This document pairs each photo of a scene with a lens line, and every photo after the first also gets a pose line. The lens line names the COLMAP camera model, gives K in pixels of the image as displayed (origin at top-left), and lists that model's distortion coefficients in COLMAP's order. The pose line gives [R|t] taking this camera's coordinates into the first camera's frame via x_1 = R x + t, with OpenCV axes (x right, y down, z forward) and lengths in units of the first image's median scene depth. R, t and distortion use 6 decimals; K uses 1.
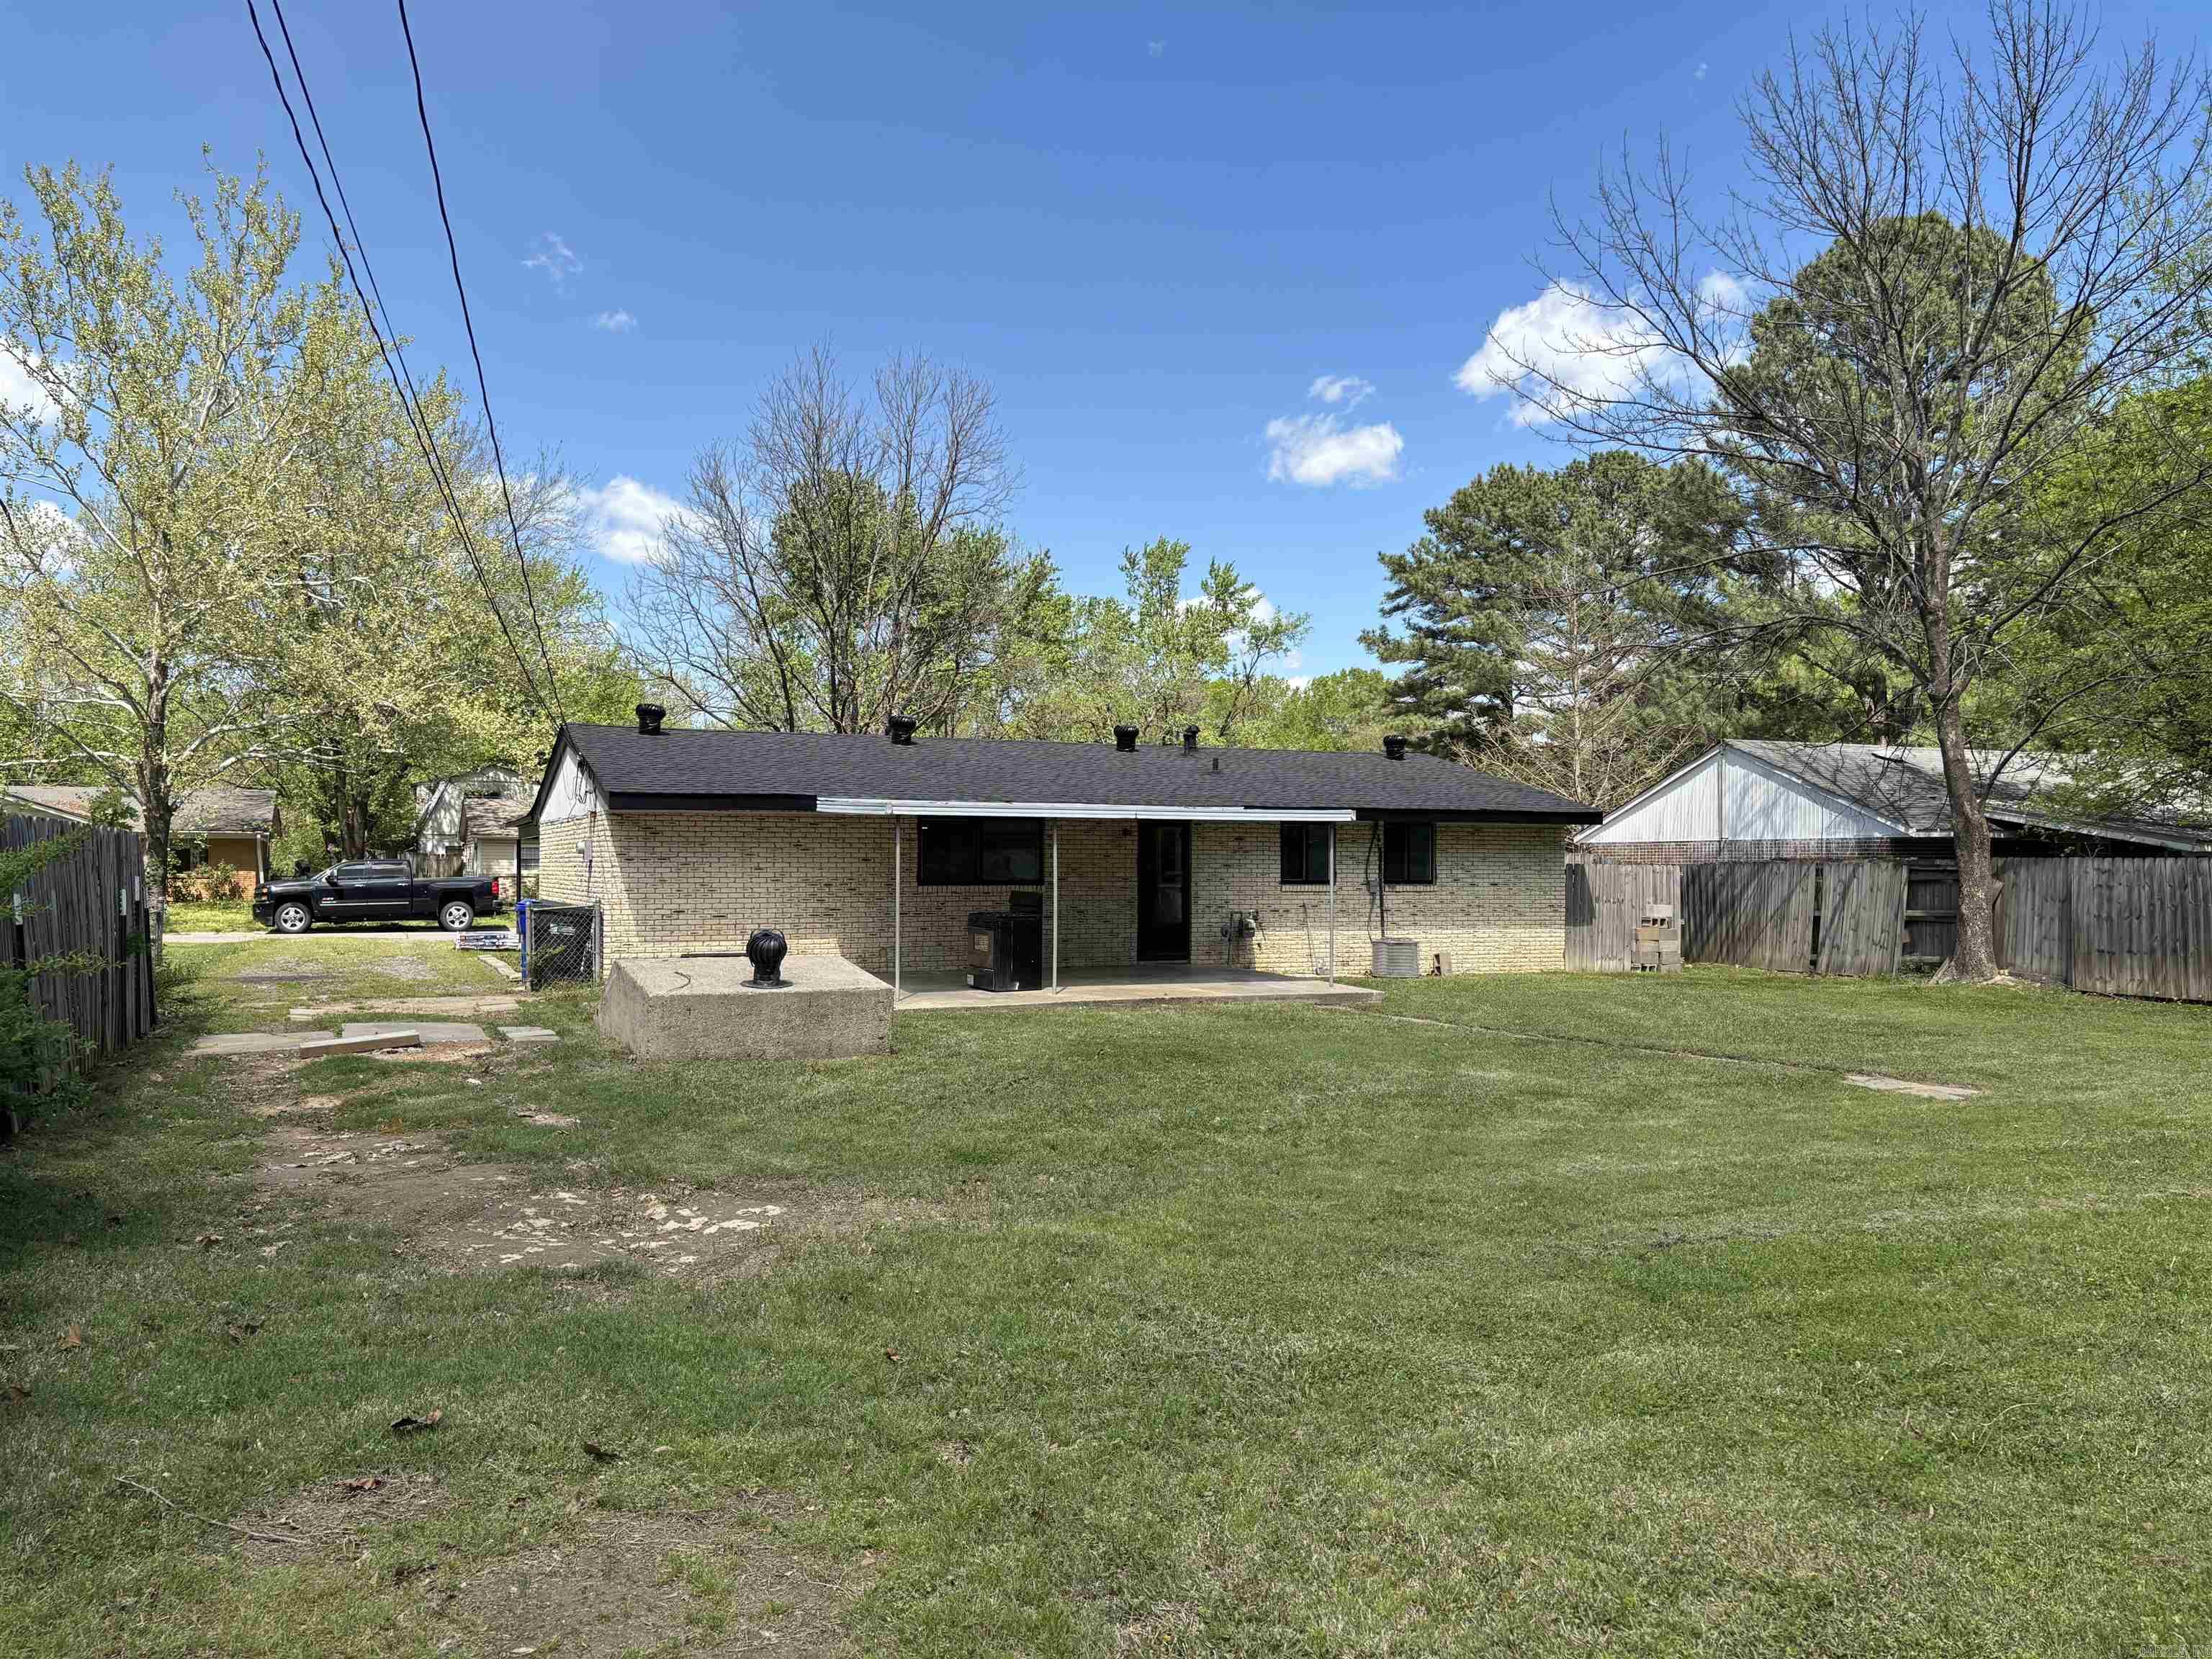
lens RADIAL K [[1700.7, 0, 1103.9], [0, 1700.7, 864.0], [0, 0, 1]] dist [0.078943, 0.000708]
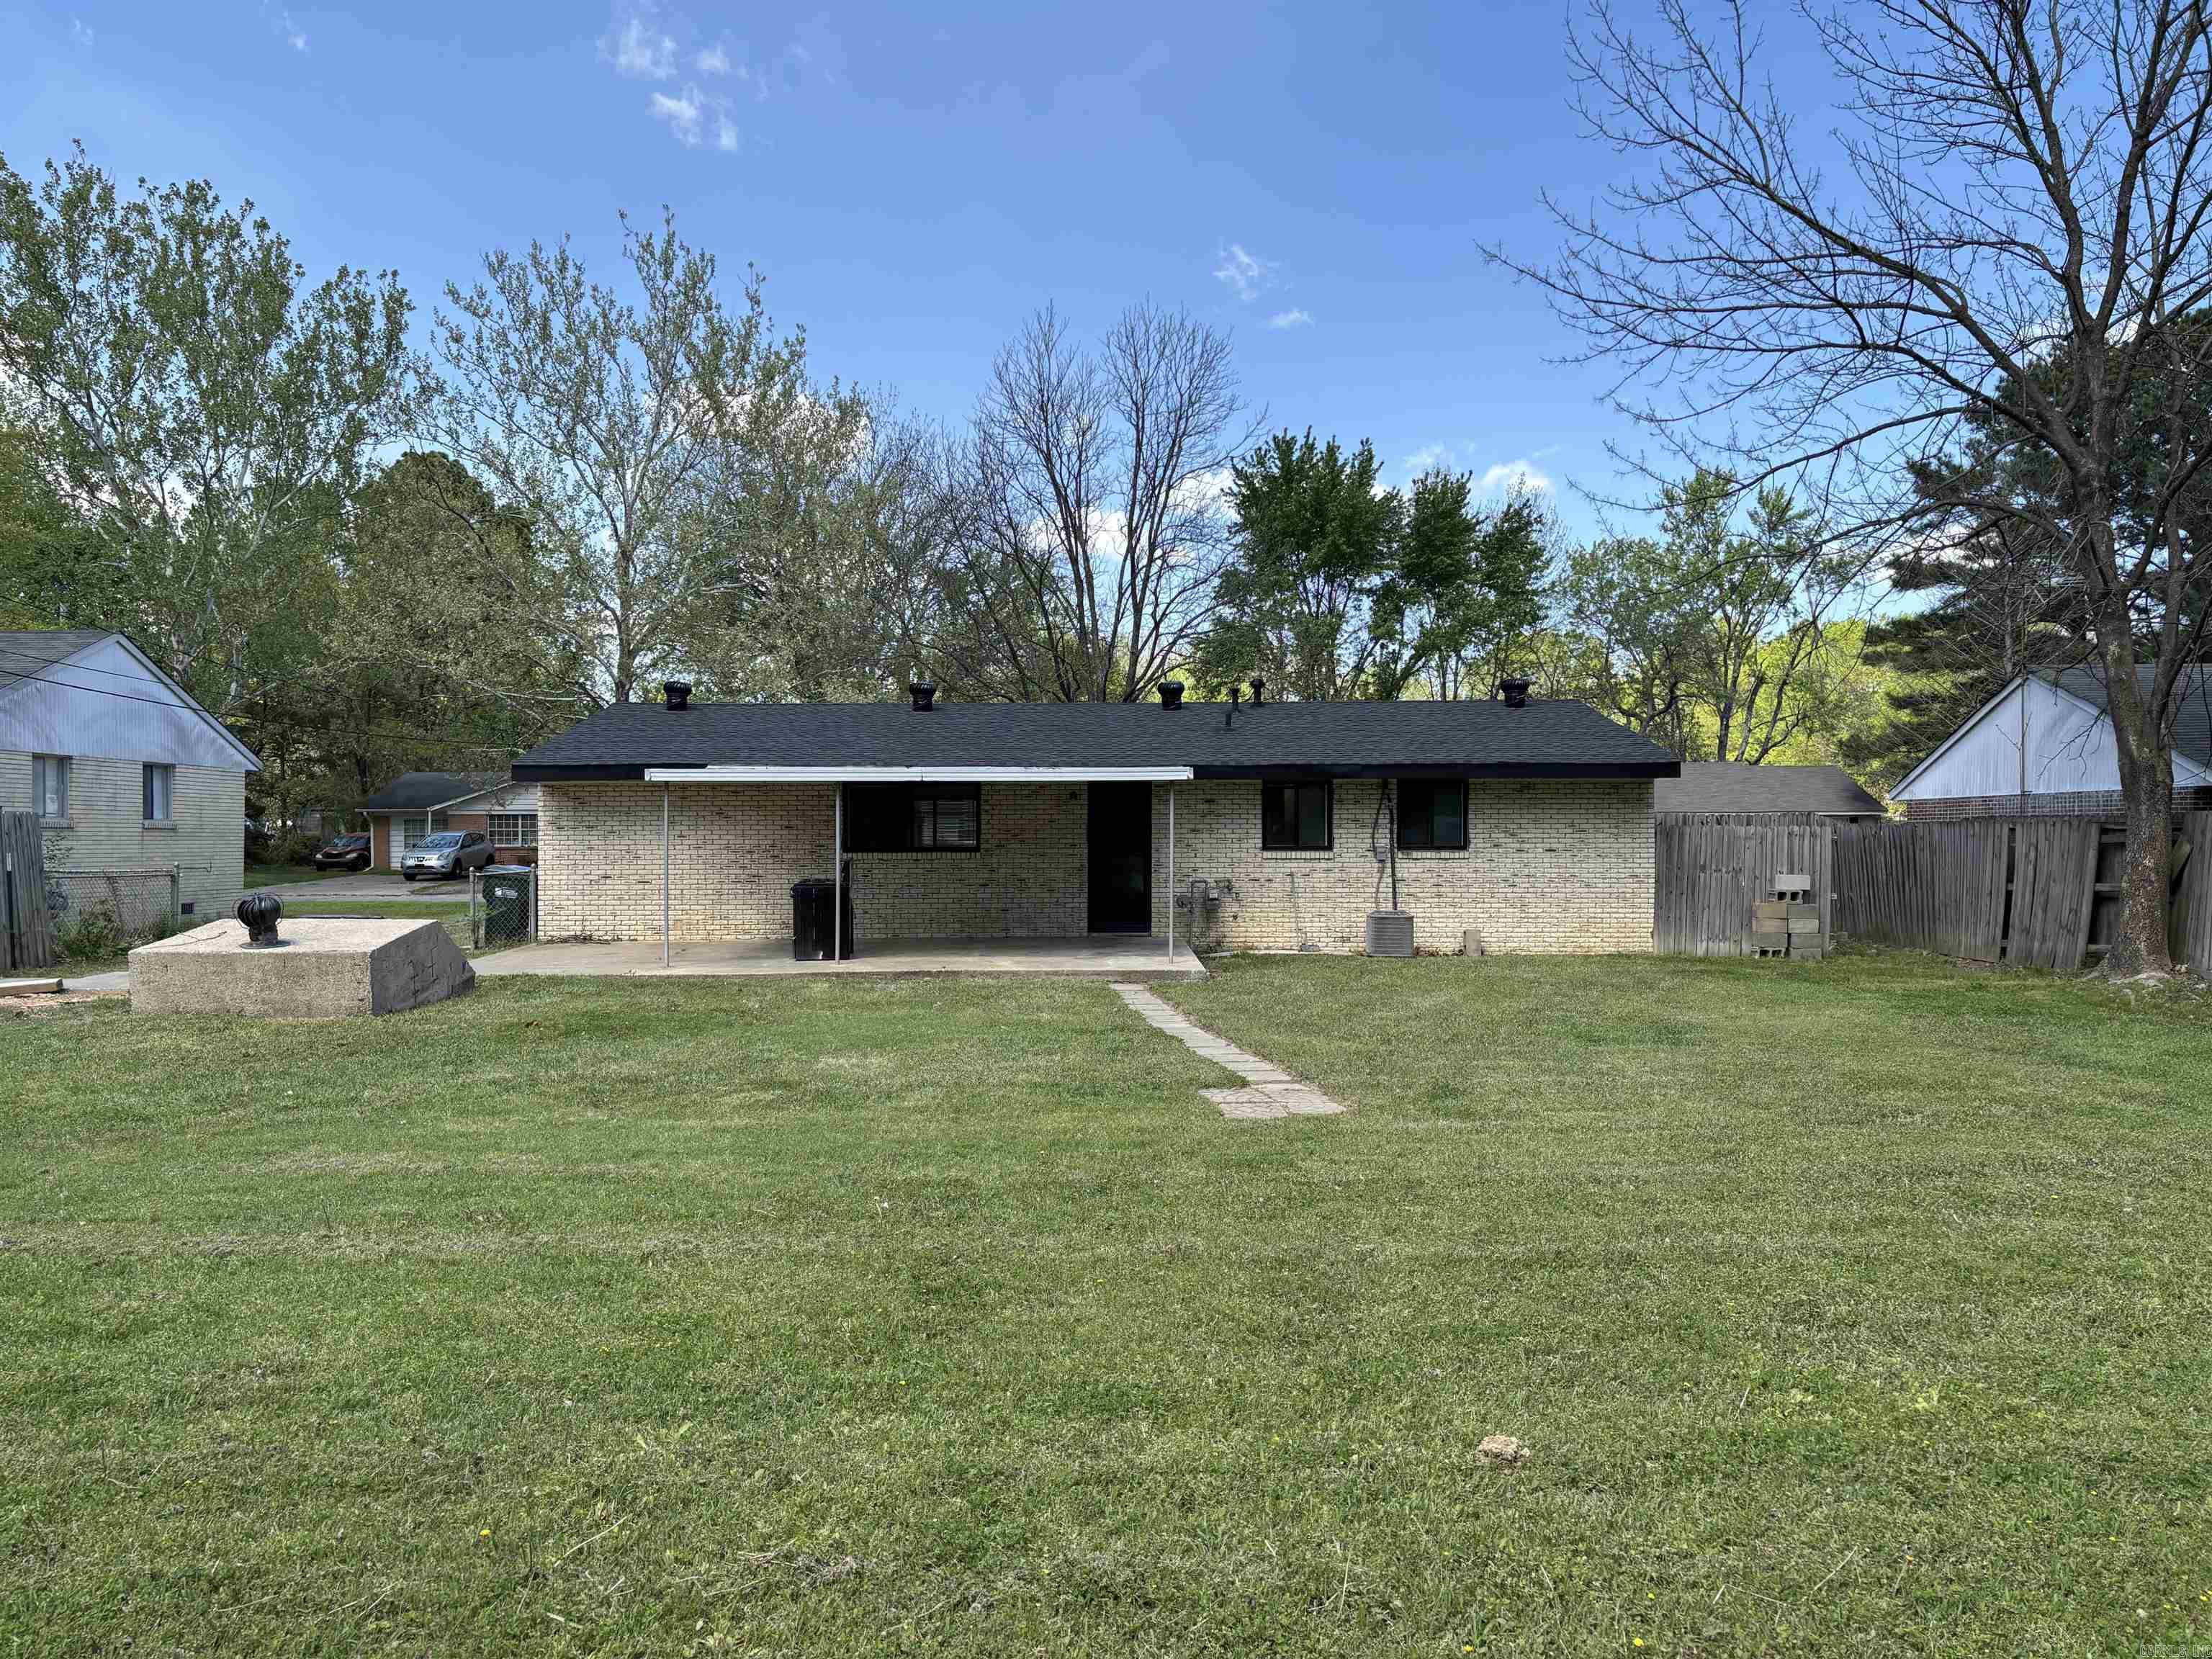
lens RADIAL K [[1668.2, 0, 1102.5], [0, 1668.2, 869.0], [0, 0, 1]] dist [0.031750, -0.007598]
pose [[0.905720, 0.002895, -0.423866, 0.398757], [0.006069, 0.999786, 0.019798, 0.003512], [0.423833, -0.020504, 0.905508, 0.158353]]
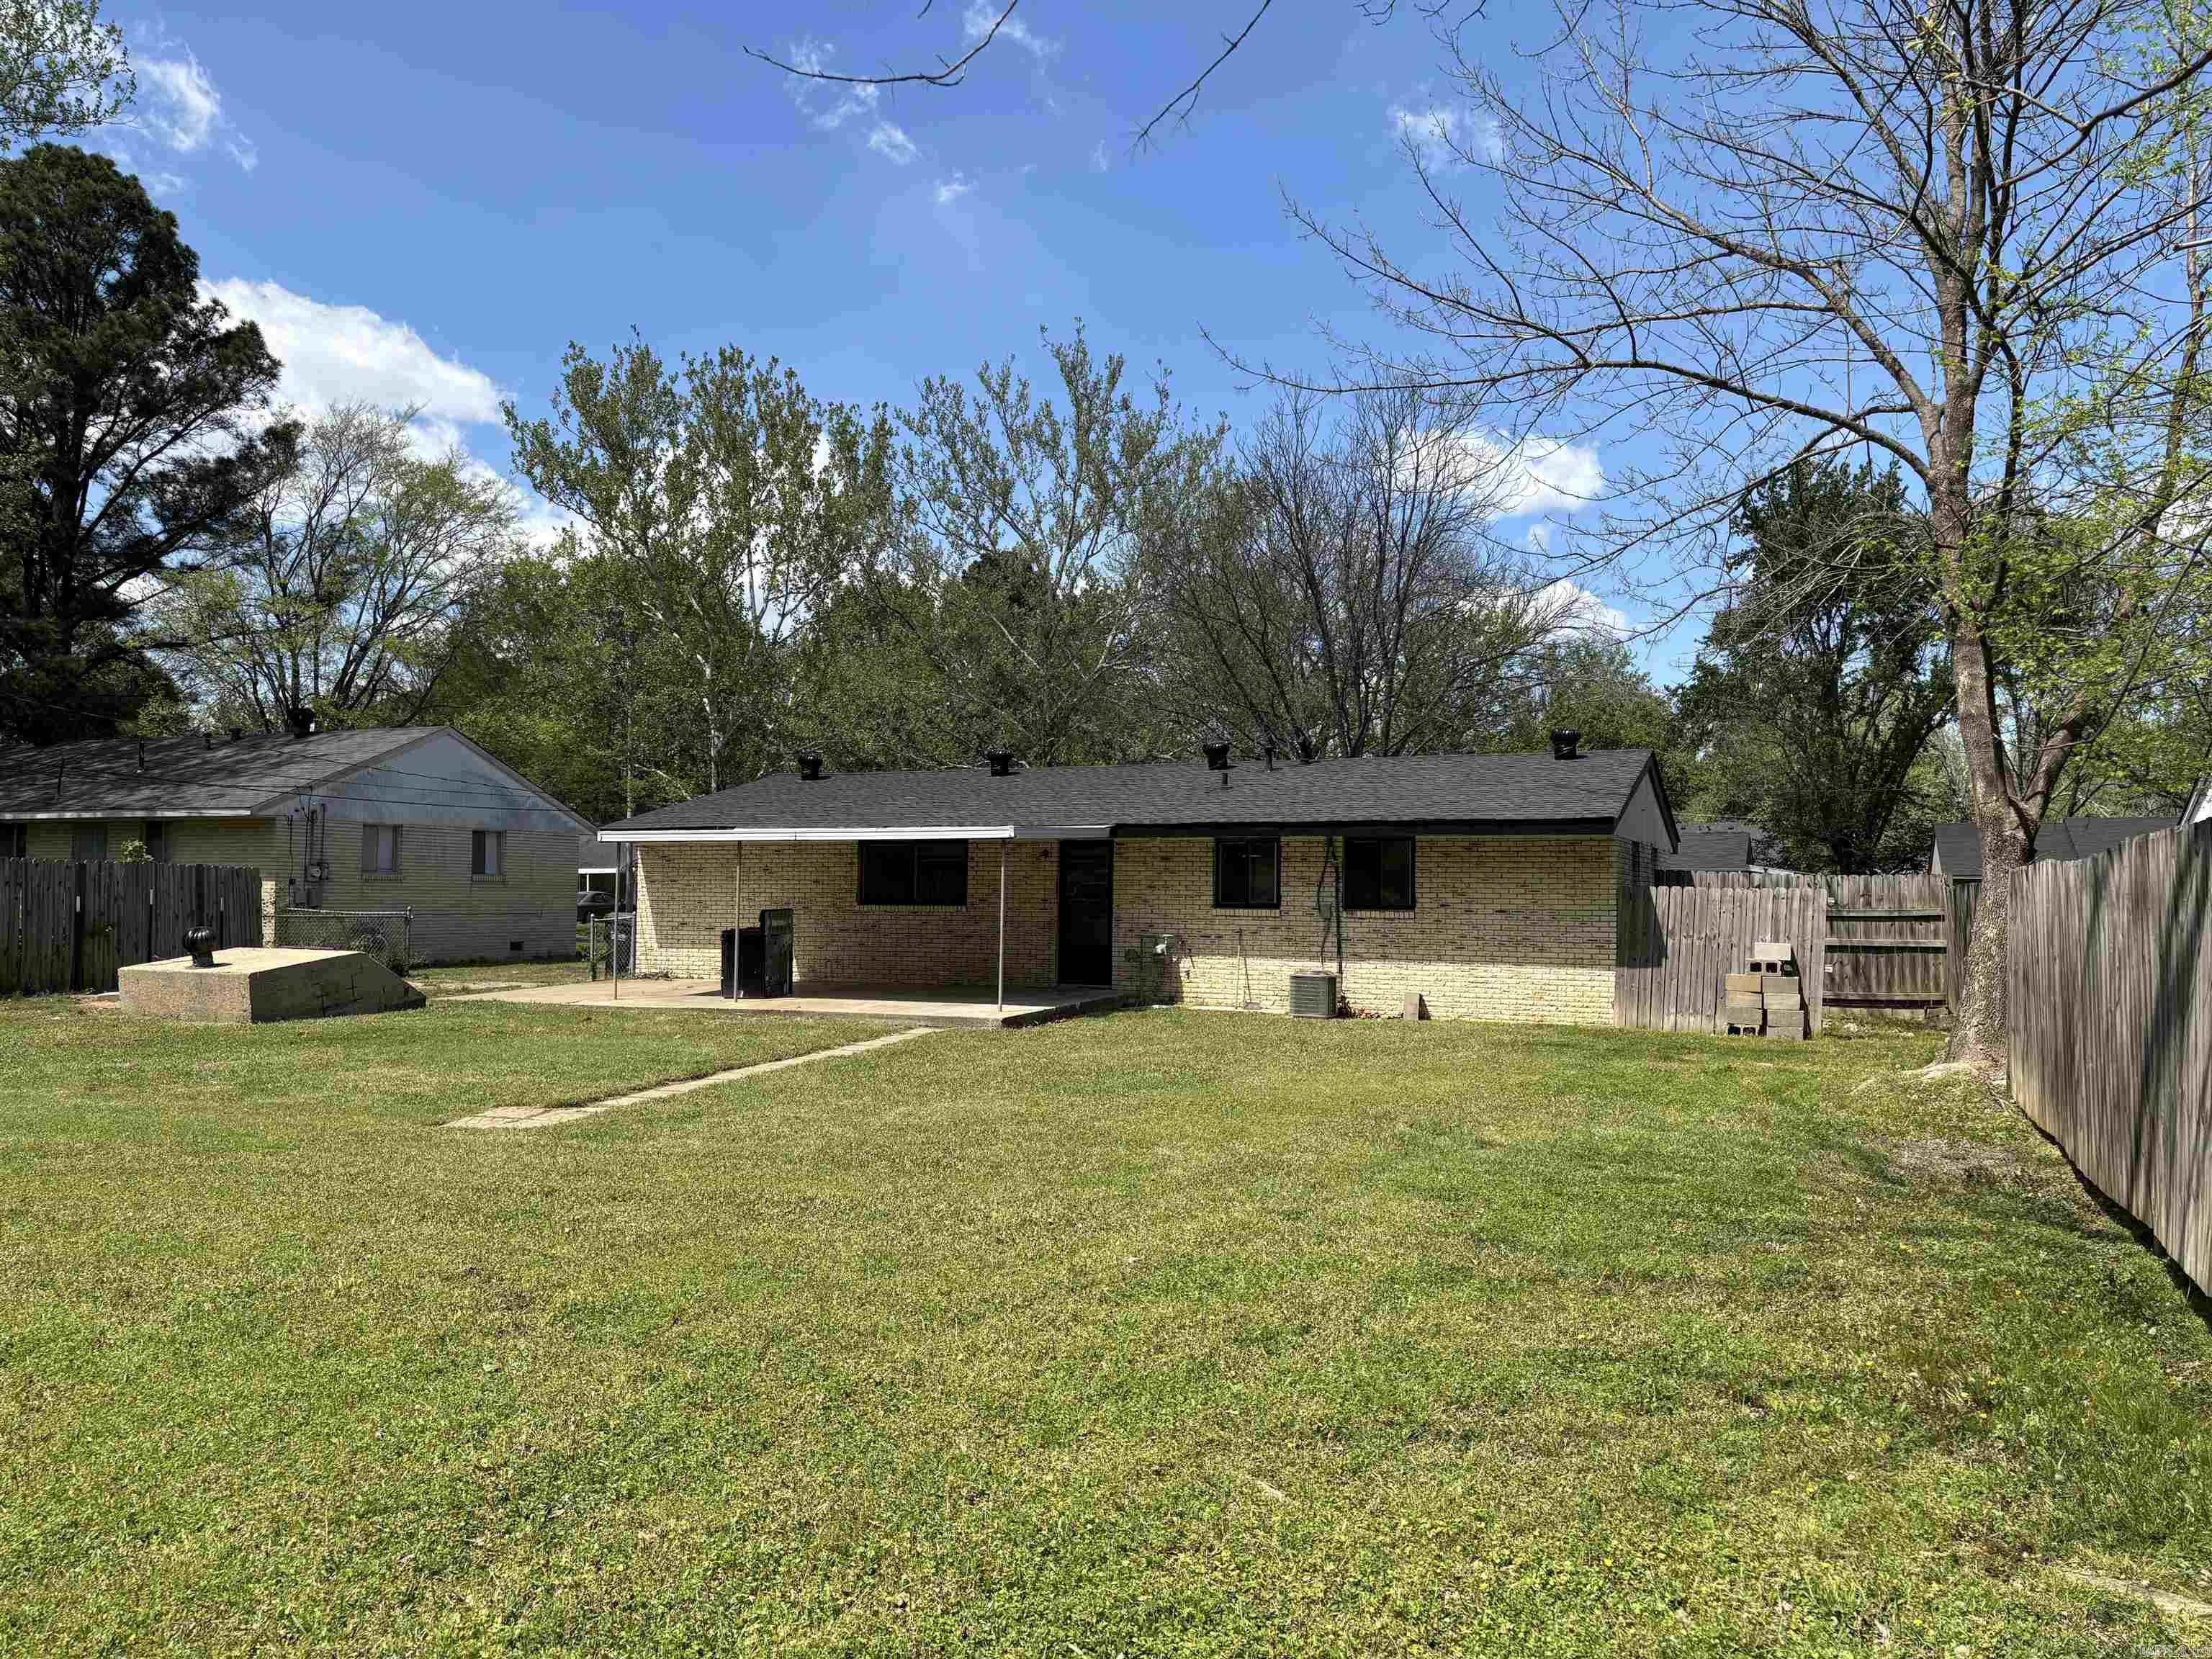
lens RADIAL K [[1668.3, 0, 1106.0], [0, 1668.3, 829.5], [0, 0, 1]] dist [0.067703, -0.003078]
pose [[0.669689, -0.027933, -0.742116, 0.723753], [-0.003818, 0.999150, -0.041053, 0.006891], [0.742632, 0.030326, 0.669013, 0.352478]]
